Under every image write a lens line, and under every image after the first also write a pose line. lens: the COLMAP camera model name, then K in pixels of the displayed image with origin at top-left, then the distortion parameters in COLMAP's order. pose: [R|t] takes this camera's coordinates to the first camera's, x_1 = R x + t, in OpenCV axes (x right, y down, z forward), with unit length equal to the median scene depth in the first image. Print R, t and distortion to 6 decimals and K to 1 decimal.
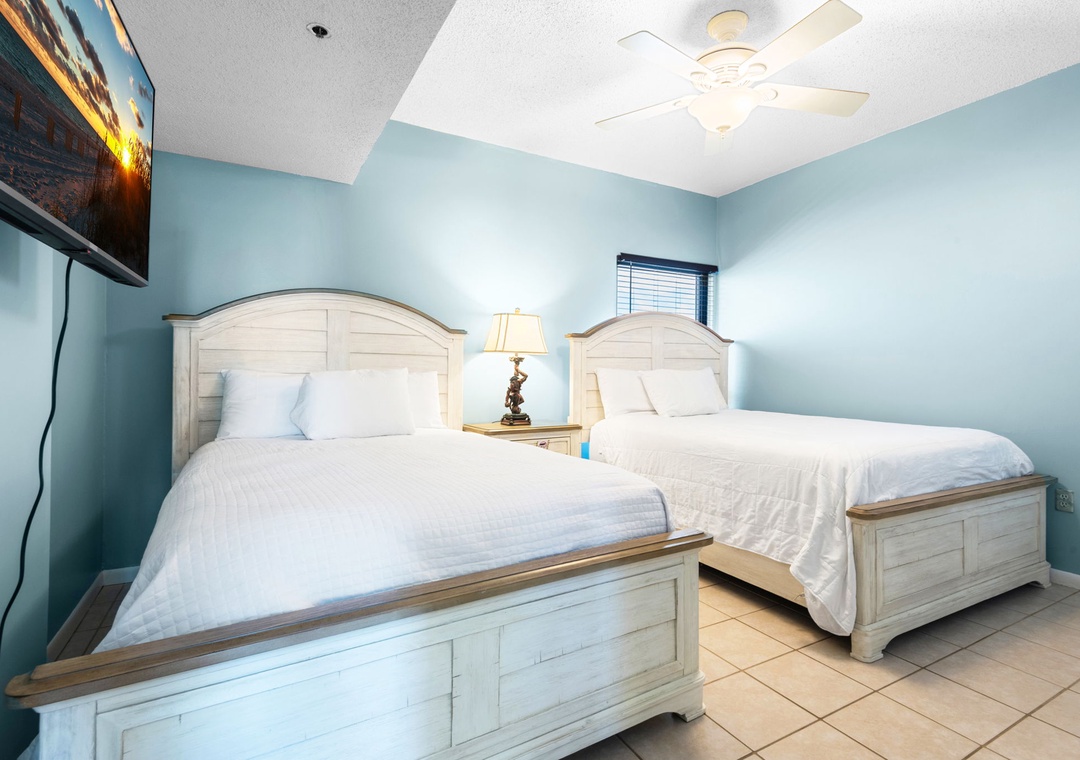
lens RADIAL K [[522.1, 0, 540.0], [0, 522.1, 380.0], [0, 0, 1]] dist [-0.000732, -0.000314]
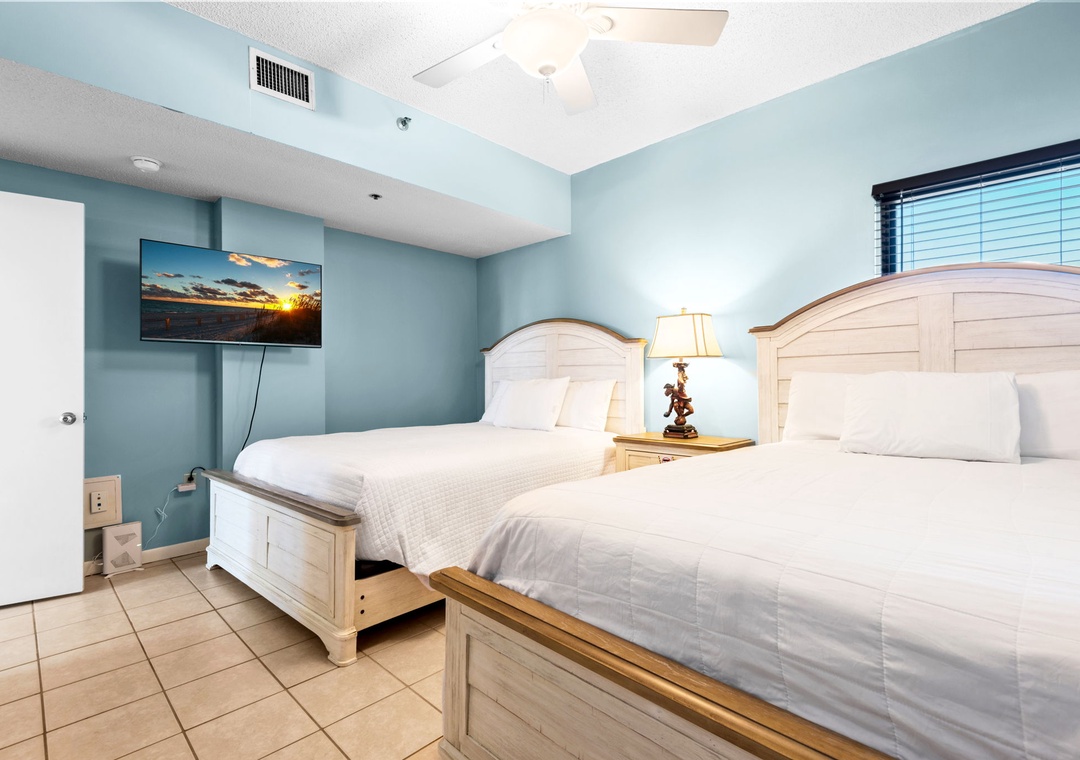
lens RADIAL K [[518.5, 0, 539.4], [0, 518.5, 370.0], [0, 0, 1]] dist [0.001486, 0.000158]
pose [[0.287430, -0.026823, -0.957426, 0.794902], [0.000277, 0.999610, -0.027922, -0.006120], [0.957802, 0.007760, 0.287326, 0.539359]]
